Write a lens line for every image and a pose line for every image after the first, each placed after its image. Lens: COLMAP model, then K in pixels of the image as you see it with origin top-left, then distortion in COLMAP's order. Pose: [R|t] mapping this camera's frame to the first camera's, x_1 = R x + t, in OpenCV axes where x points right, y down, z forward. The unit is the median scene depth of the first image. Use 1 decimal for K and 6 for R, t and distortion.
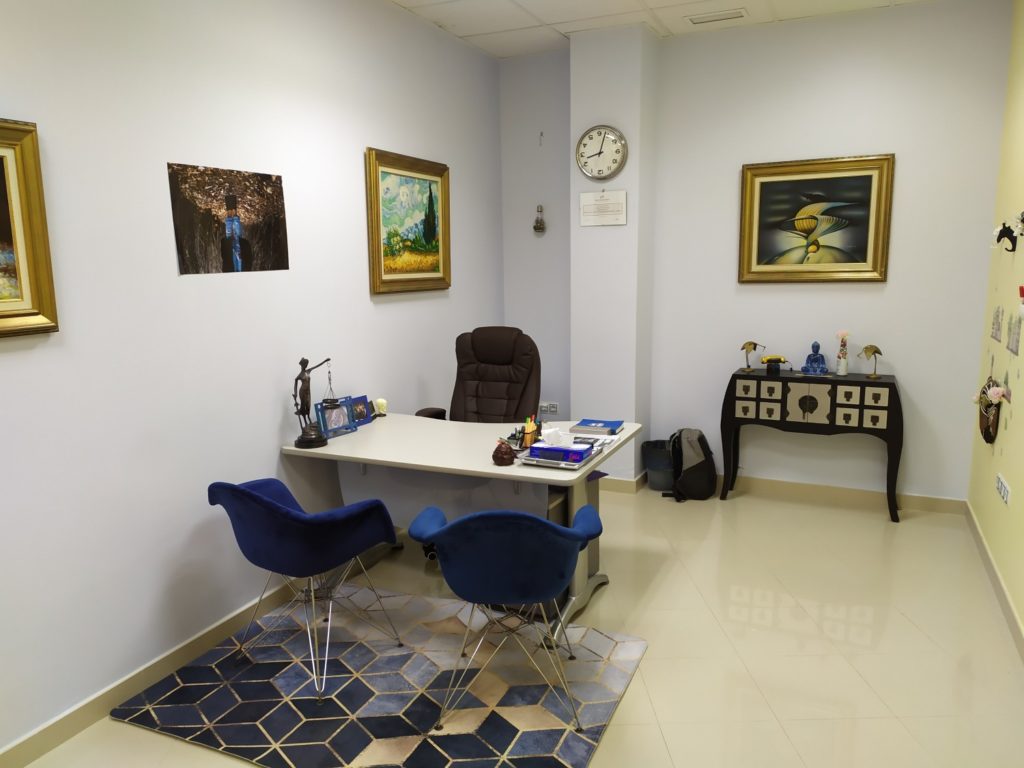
lens RADIAL K [[775.9, 0, 512.0], [0, 775.9, 384.0], [0, 0, 1]] dist [0.060604, -0.048274]
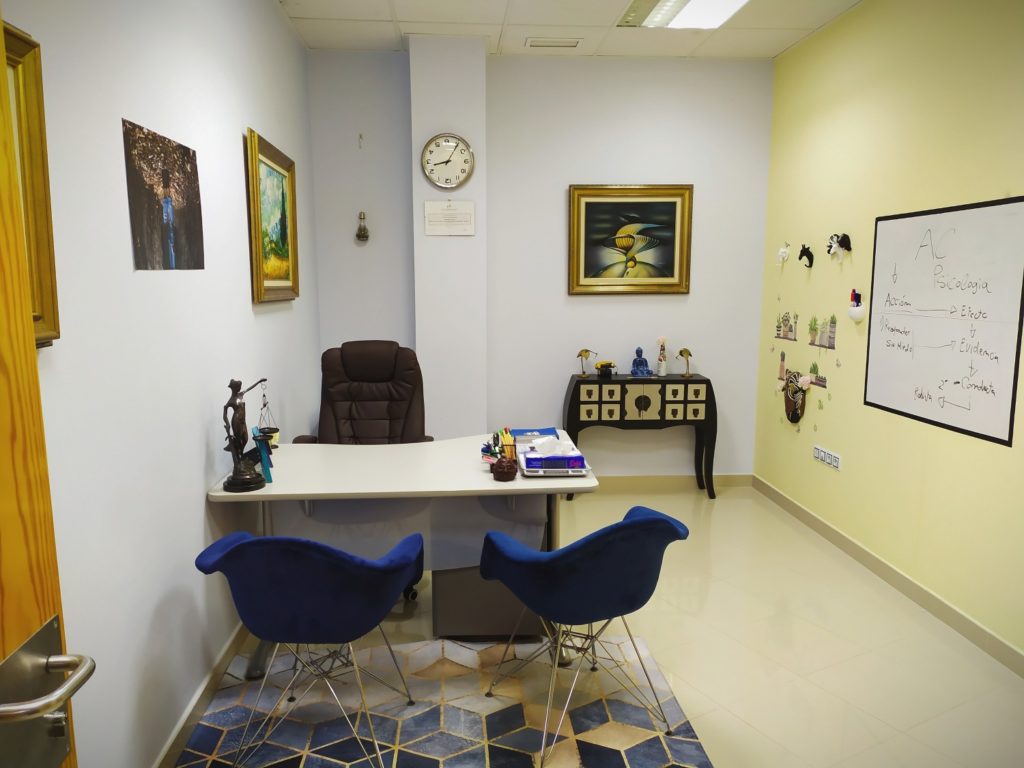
lens RADIAL K [[775.9, 0, 512.0], [0, 775.9, 384.0], [0, 0, 1]] dist [0.060604, -0.048274]
pose [[0.872597, -0.052556, 0.485605, -0.320169], [0.067941, 0.997589, -0.014117, 0.001659], [-0.483693, 0.045311, 0.874064, 0.123979]]
